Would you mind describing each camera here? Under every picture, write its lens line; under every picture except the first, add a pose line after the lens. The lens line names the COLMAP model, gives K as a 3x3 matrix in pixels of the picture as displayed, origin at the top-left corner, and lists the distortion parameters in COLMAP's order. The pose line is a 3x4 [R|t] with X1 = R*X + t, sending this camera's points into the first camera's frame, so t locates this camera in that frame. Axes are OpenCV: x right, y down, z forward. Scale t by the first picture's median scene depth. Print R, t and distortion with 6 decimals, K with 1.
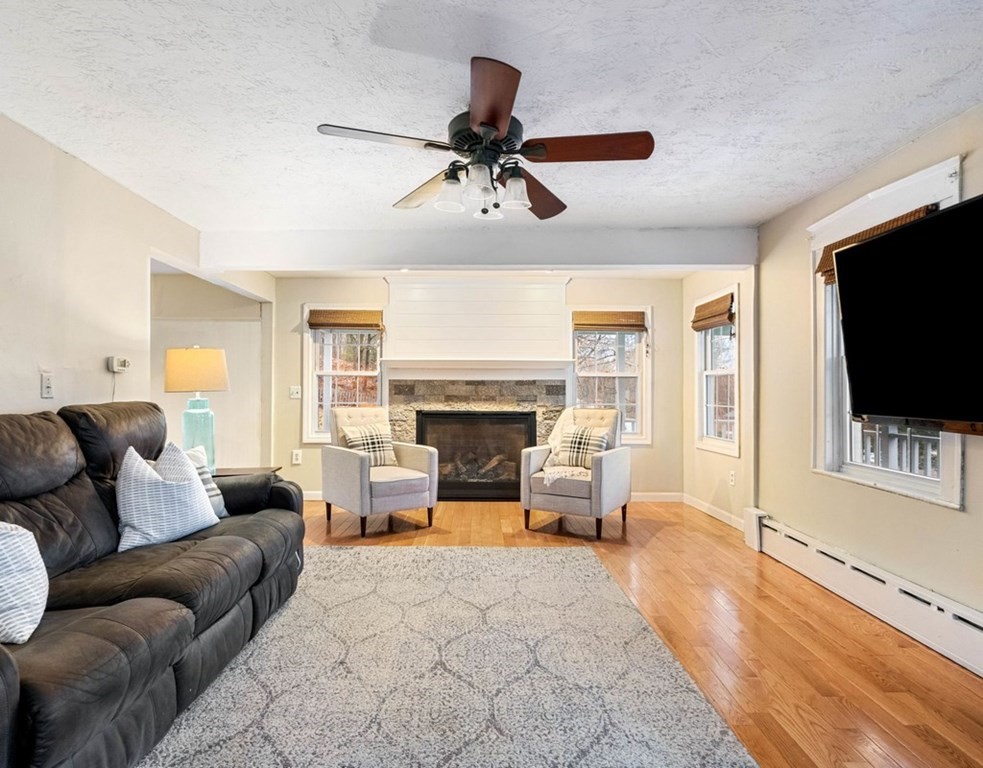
lens RADIAL K [[548.8, 0, 486.6], [0, 548.8, 376.8], [0, 0, 1]] dist [-0.006561, 0.005891]
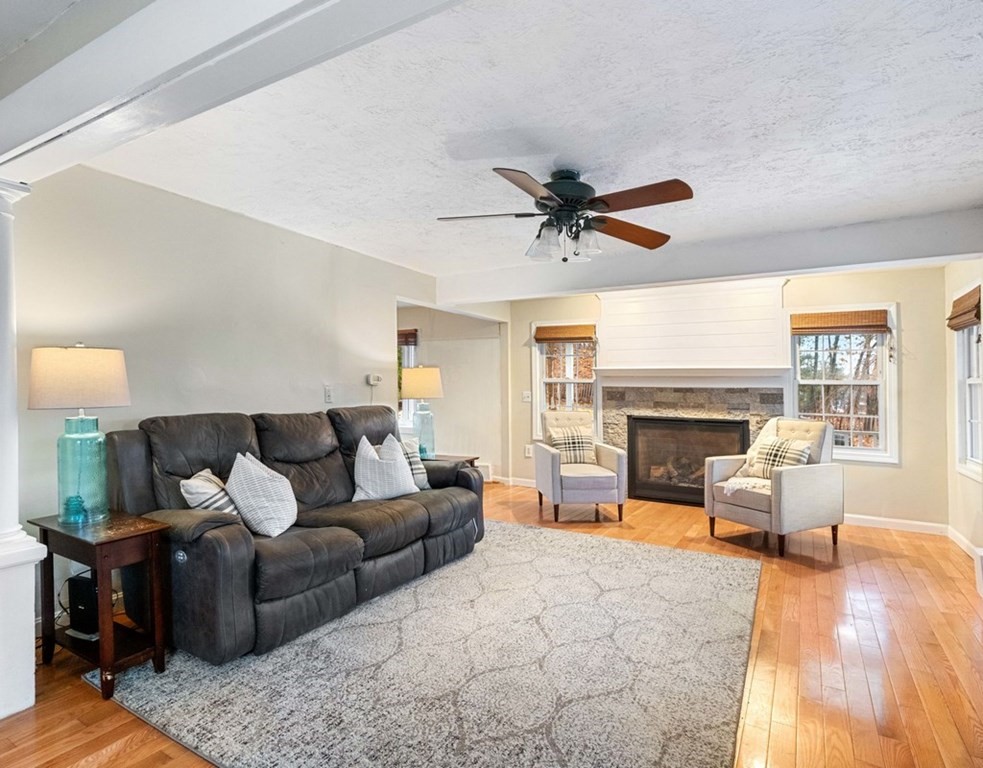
lens RADIAL K [[548.8, 0, 497.6], [0, 548.8, 387.5], [0, 0, 1]] dist [-0.006561, 0.005891]
pose [[0.859404, 0.007126, -0.511247, 0.295081], [0.004607, 0.999754, 0.021678, -0.025841], [0.511276, -0.020985, 0.859160, -0.082720]]
